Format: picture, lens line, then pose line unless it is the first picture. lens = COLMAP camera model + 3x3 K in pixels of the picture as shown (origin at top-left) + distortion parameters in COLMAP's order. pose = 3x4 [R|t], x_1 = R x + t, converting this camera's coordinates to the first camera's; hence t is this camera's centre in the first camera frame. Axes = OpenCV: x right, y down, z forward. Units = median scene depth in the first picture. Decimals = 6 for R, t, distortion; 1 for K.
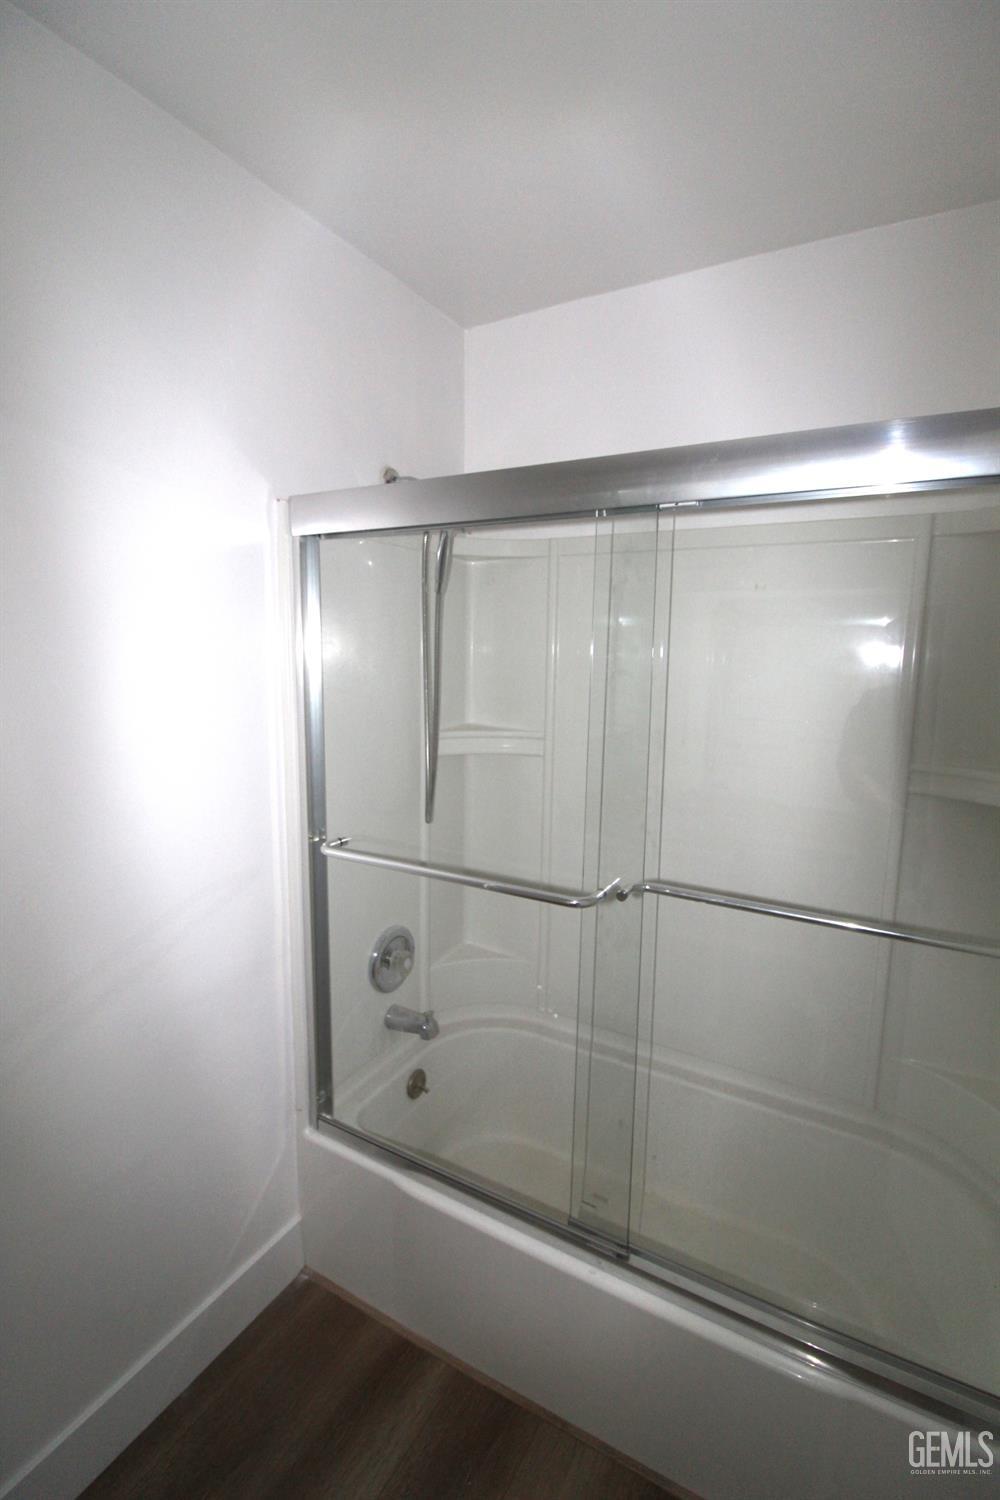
lens RADIAL K [[763.4, 0, 500.0], [0, 763.4, 750.0], [0, 0, 1]] dist [0.000599, -0.015500]
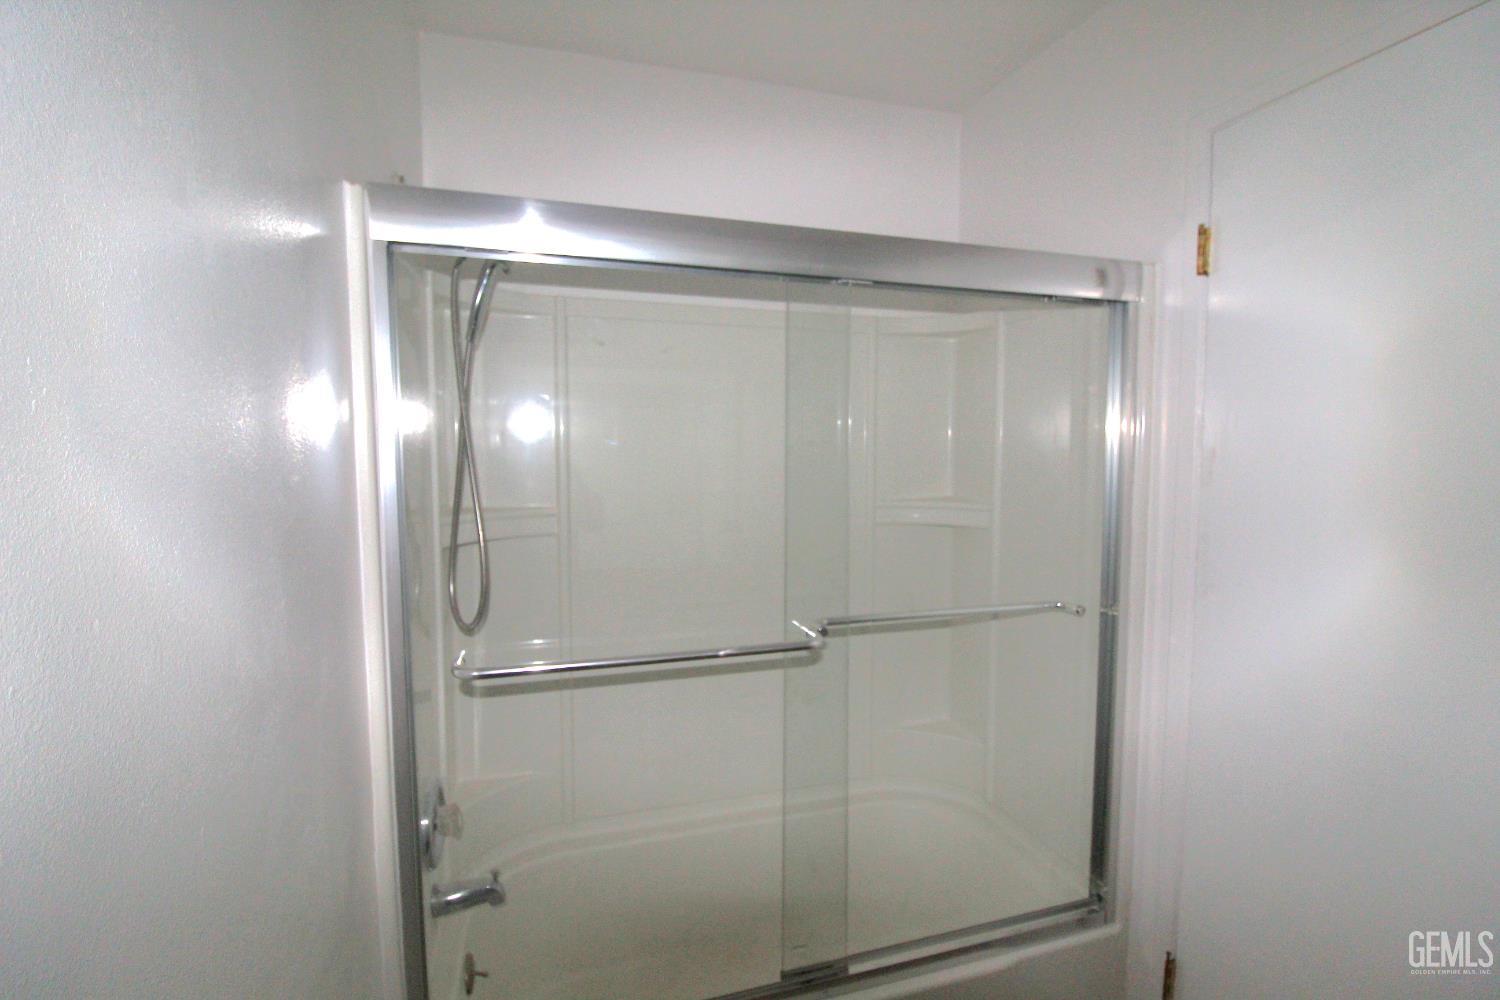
lens RADIAL K [[763.4, 0, 750.0], [0, 763.4, 500.0], [0, 0, 1]] dist [0.000599, -0.015500]
pose [[0.700102, -0.099505, 0.707076, -0.562264], [0.107794, 0.993622, 0.033099, -0.055504], [-0.705859, 0.053046, 0.706363, 0.285737]]
